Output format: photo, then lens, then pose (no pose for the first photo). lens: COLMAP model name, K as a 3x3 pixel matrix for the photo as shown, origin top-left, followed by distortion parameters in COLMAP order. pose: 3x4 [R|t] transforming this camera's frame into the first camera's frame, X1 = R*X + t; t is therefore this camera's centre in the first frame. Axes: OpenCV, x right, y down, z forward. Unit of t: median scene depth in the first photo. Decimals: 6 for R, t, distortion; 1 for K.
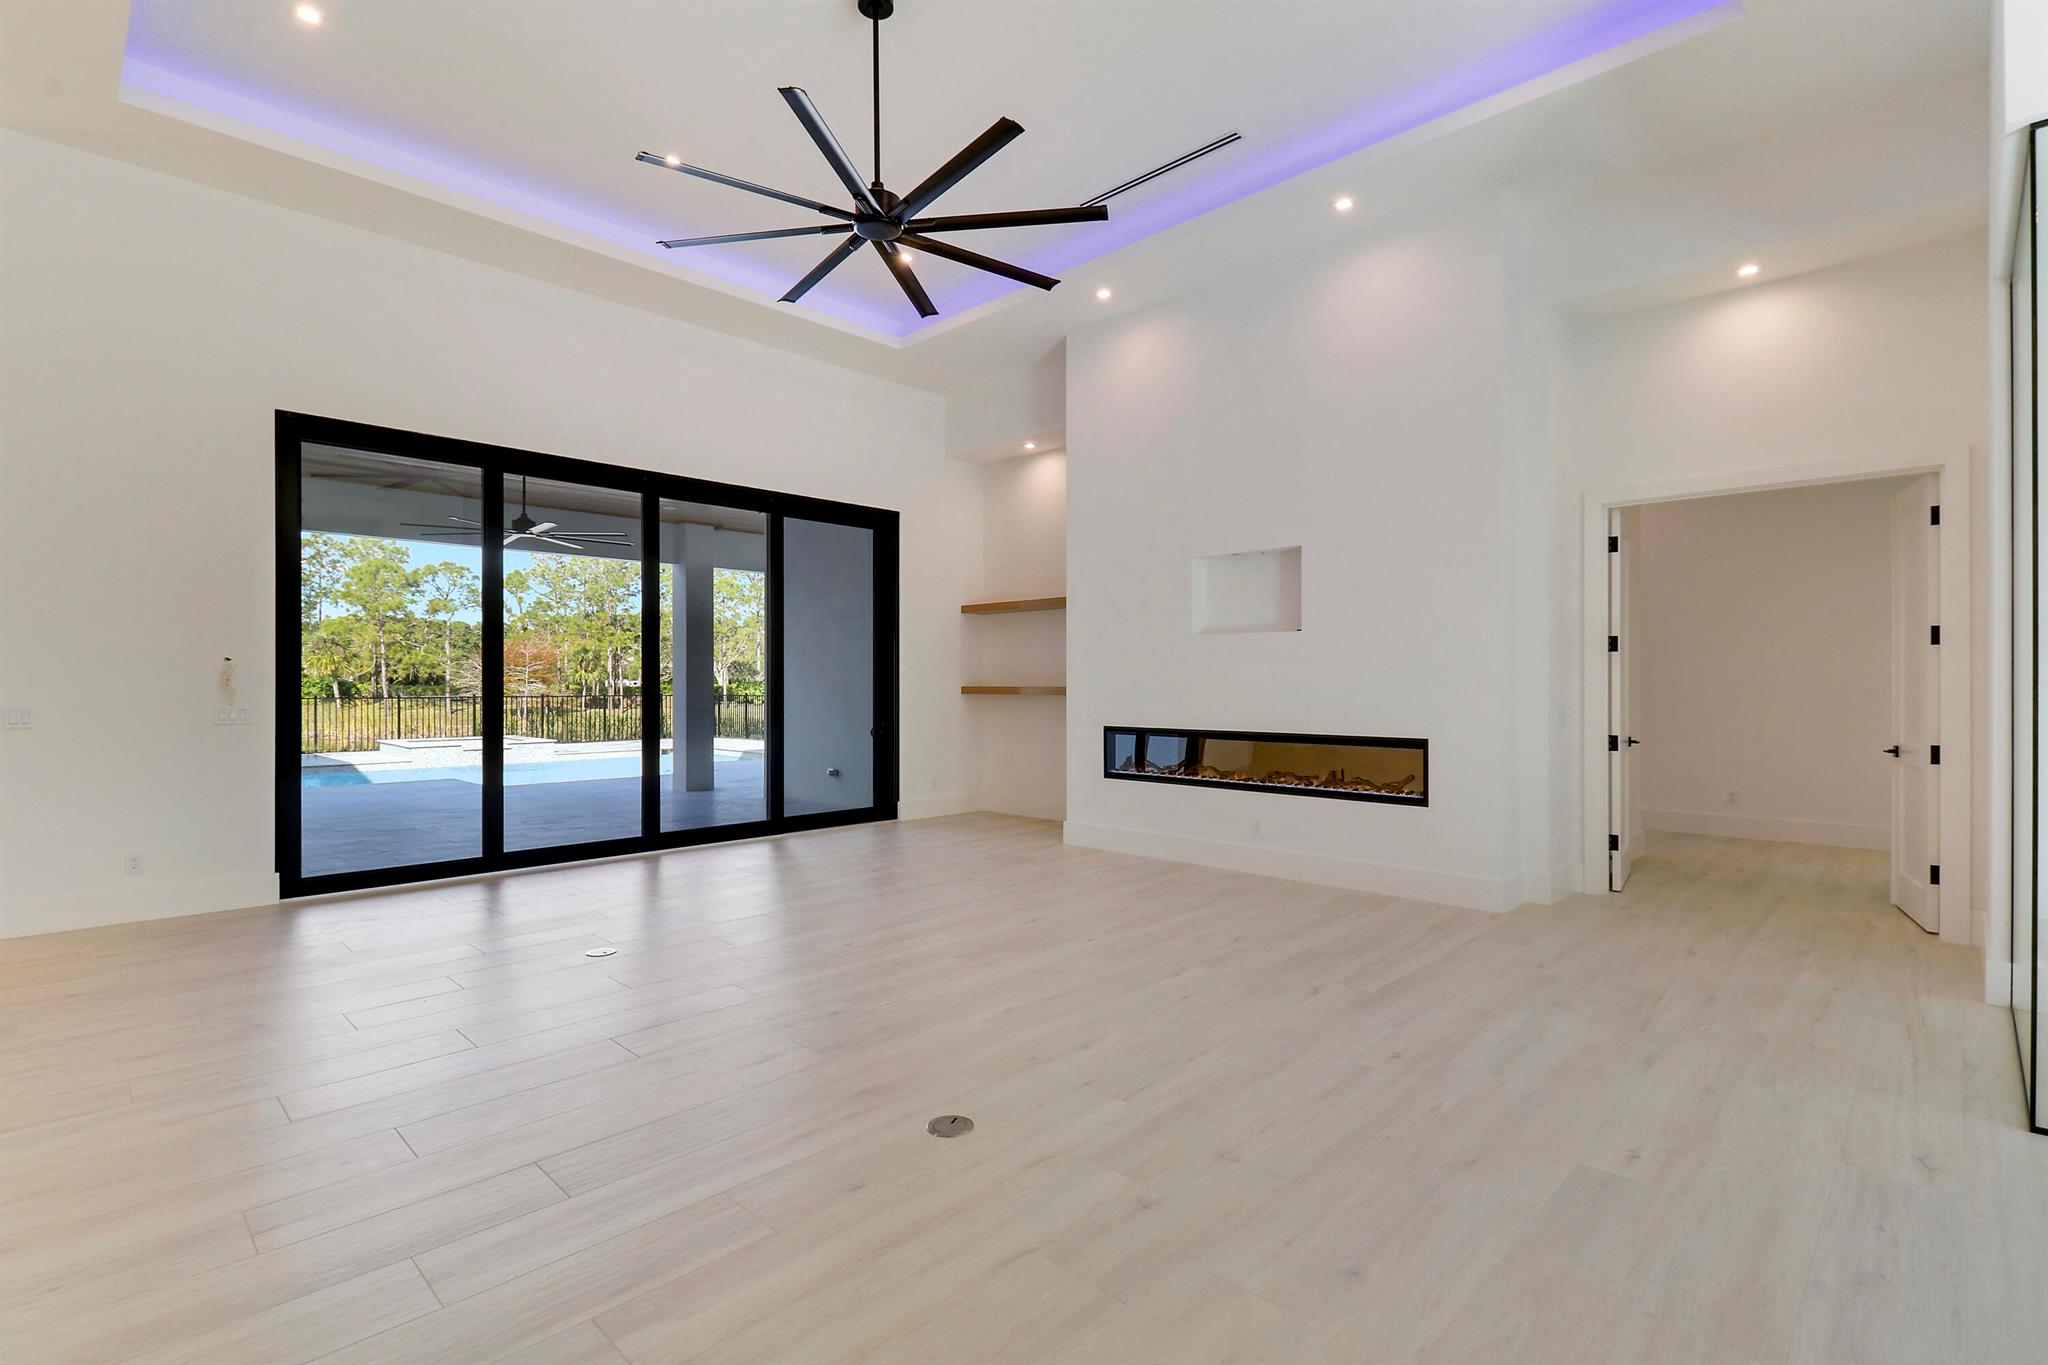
lens RADIAL K [[950.3, 0, 1026.0], [0, 950.3, 688.1], [0, 0, 1]] dist [0.001327, -0.010409]
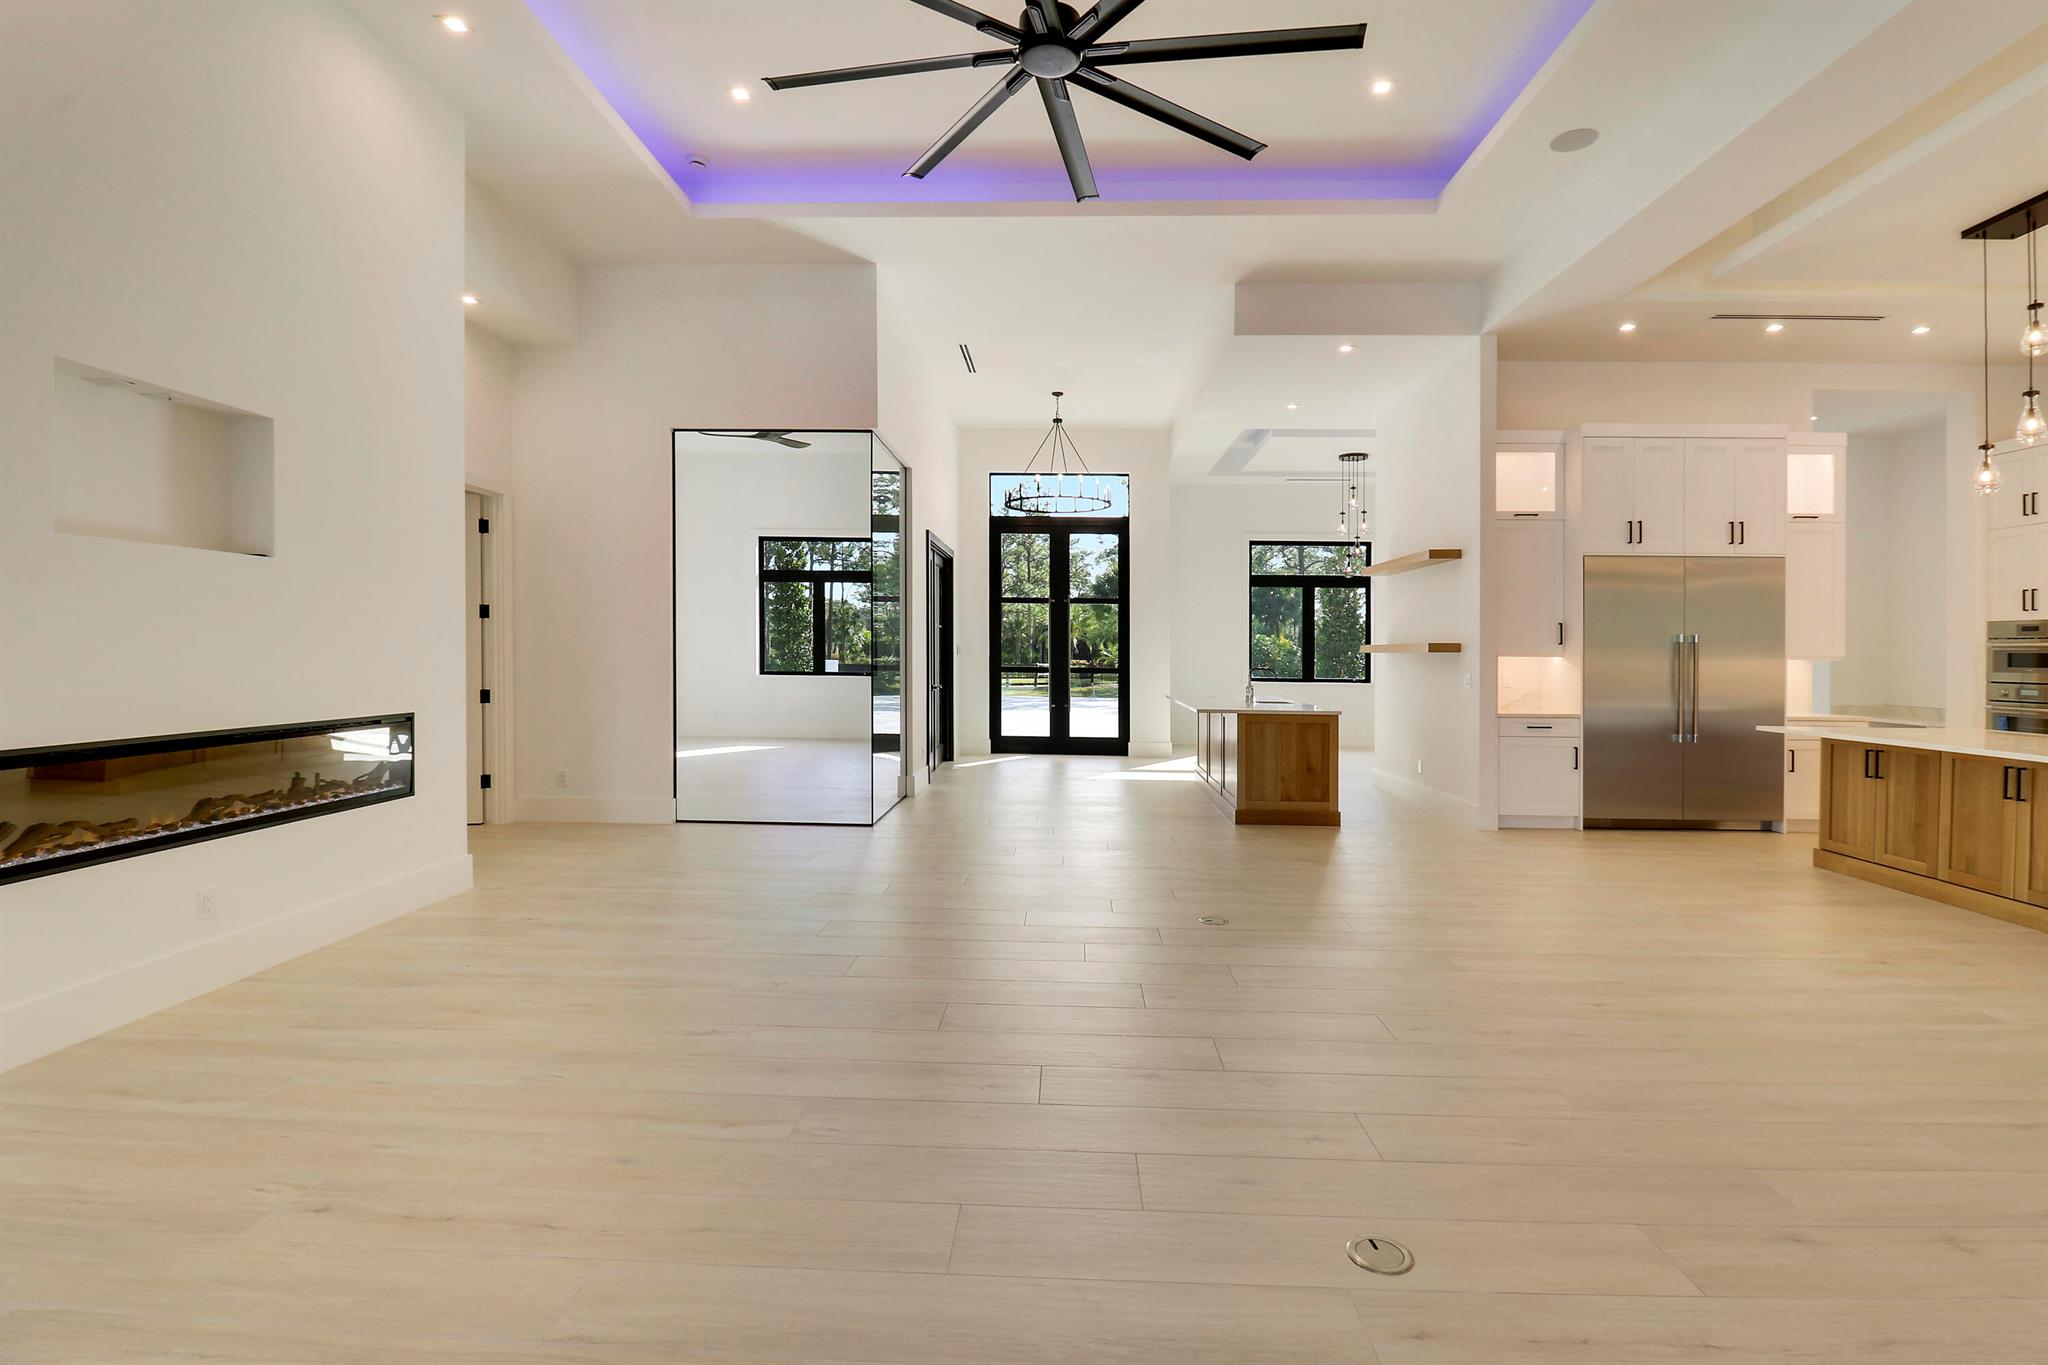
lens RADIAL K [[950.3, 0, 1036.8], [0, 950.3, 665.6], [0, 0, 1]] dist [0.001327, -0.010409]
pose [[-0.672725, -0.017888, 0.739676, -0.471674], [-0.008419, 0.999828, 0.016523, -0.004687], [-0.739844, 0.004889, -0.672760, 0.997083]]
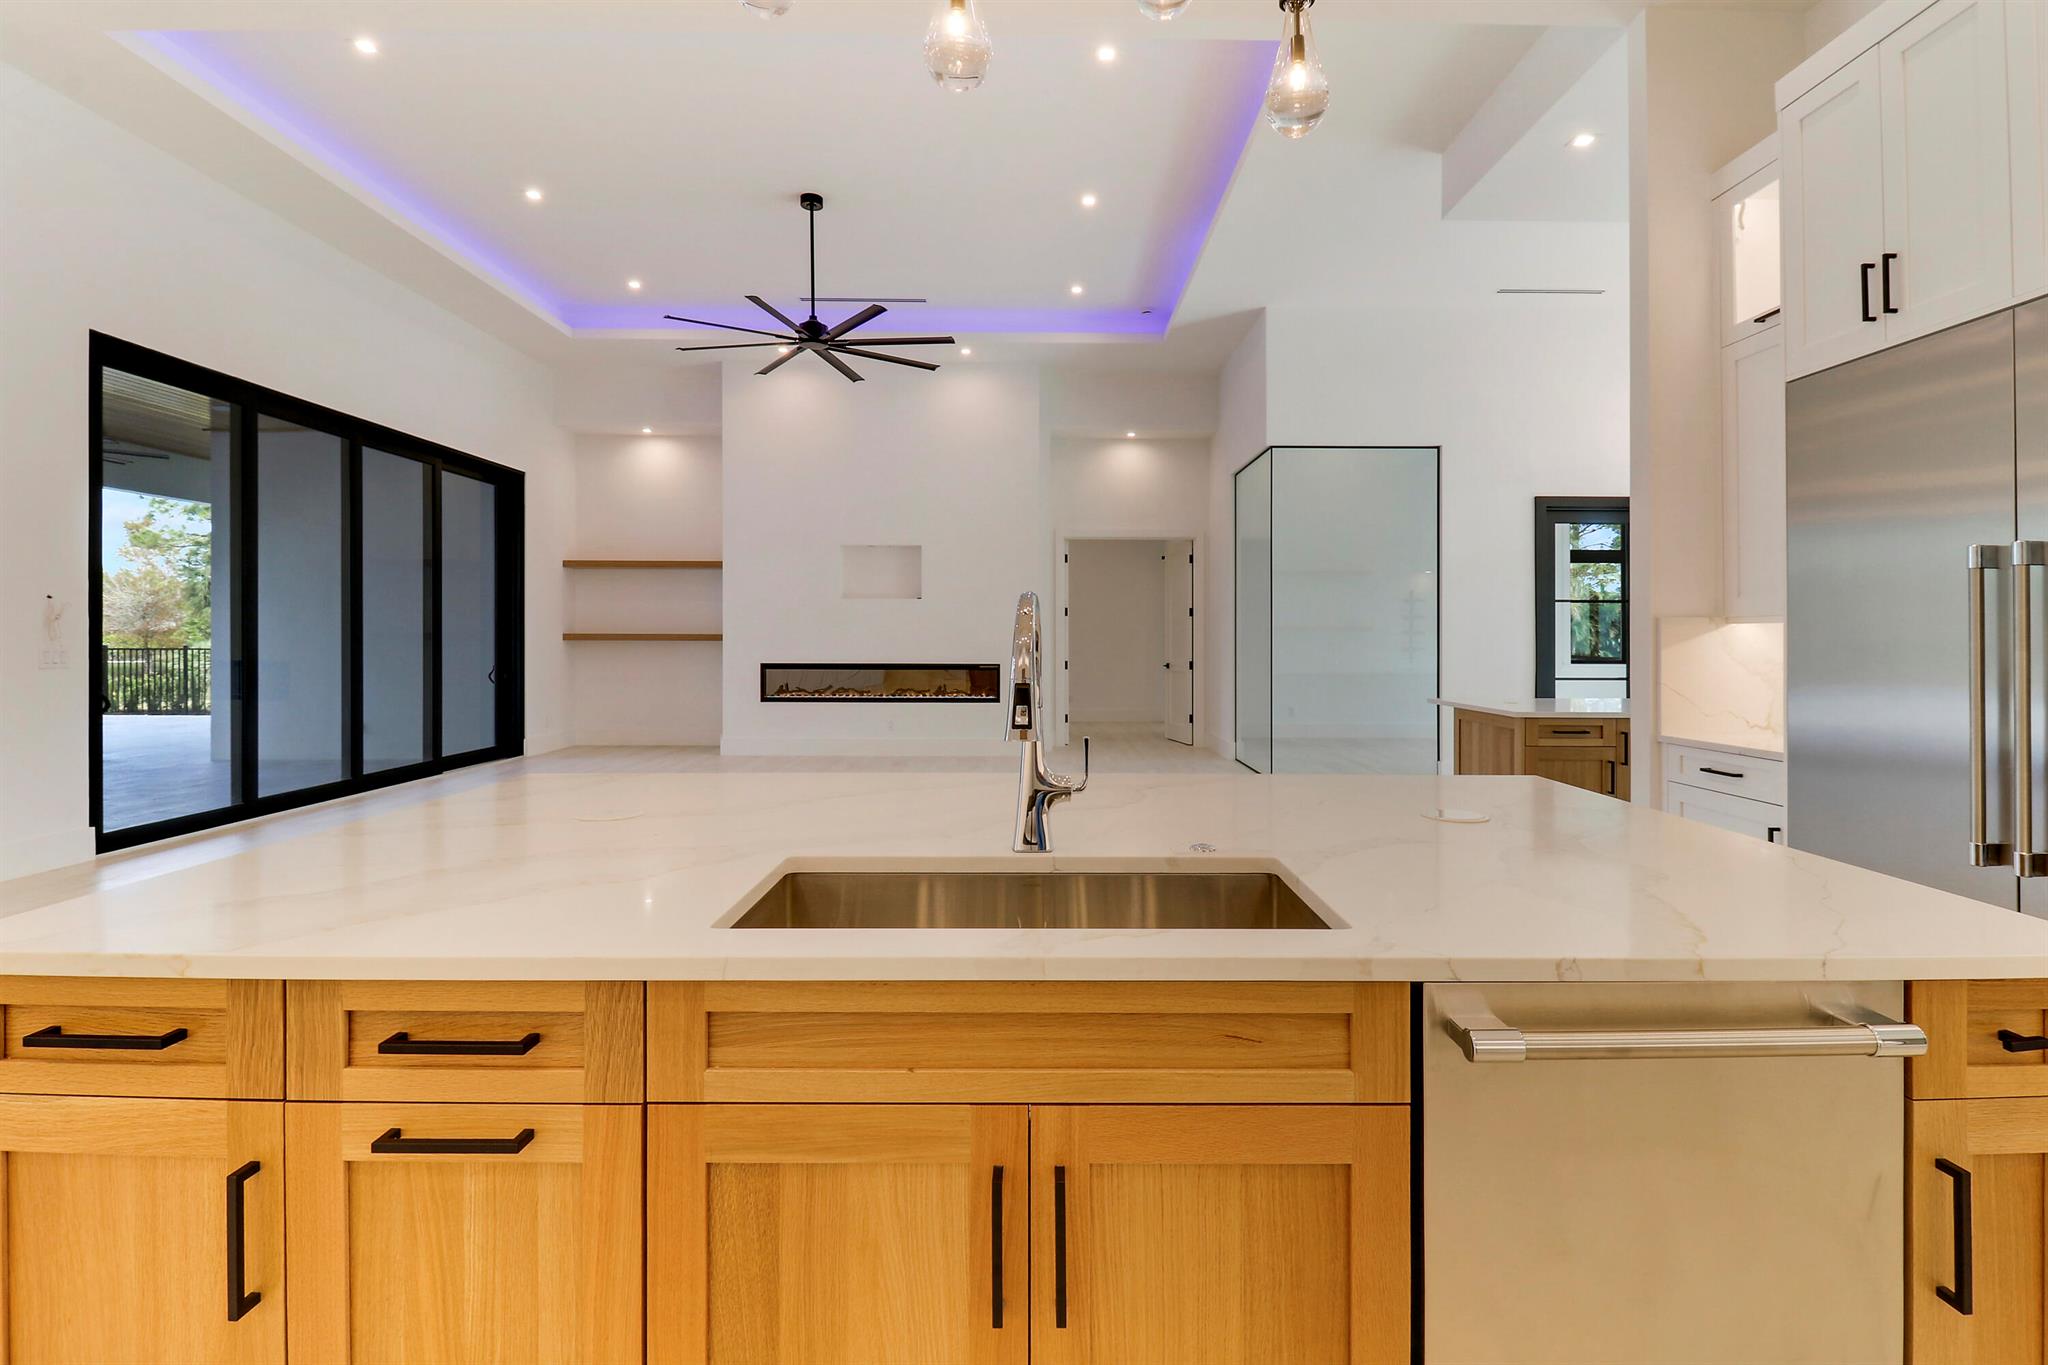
lens RADIAL K [[950.3, 0, 1048.6], [0, 950.3, 656.8], [0, 0, 1]] dist [0.001327, -0.010409]
pose [[0.702110, -0.011879, 0.711970, -0.666795], [-0.001160, 0.999840, 0.017826, 0.007183], [-0.712068, -0.013342, 0.701984, -0.264761]]
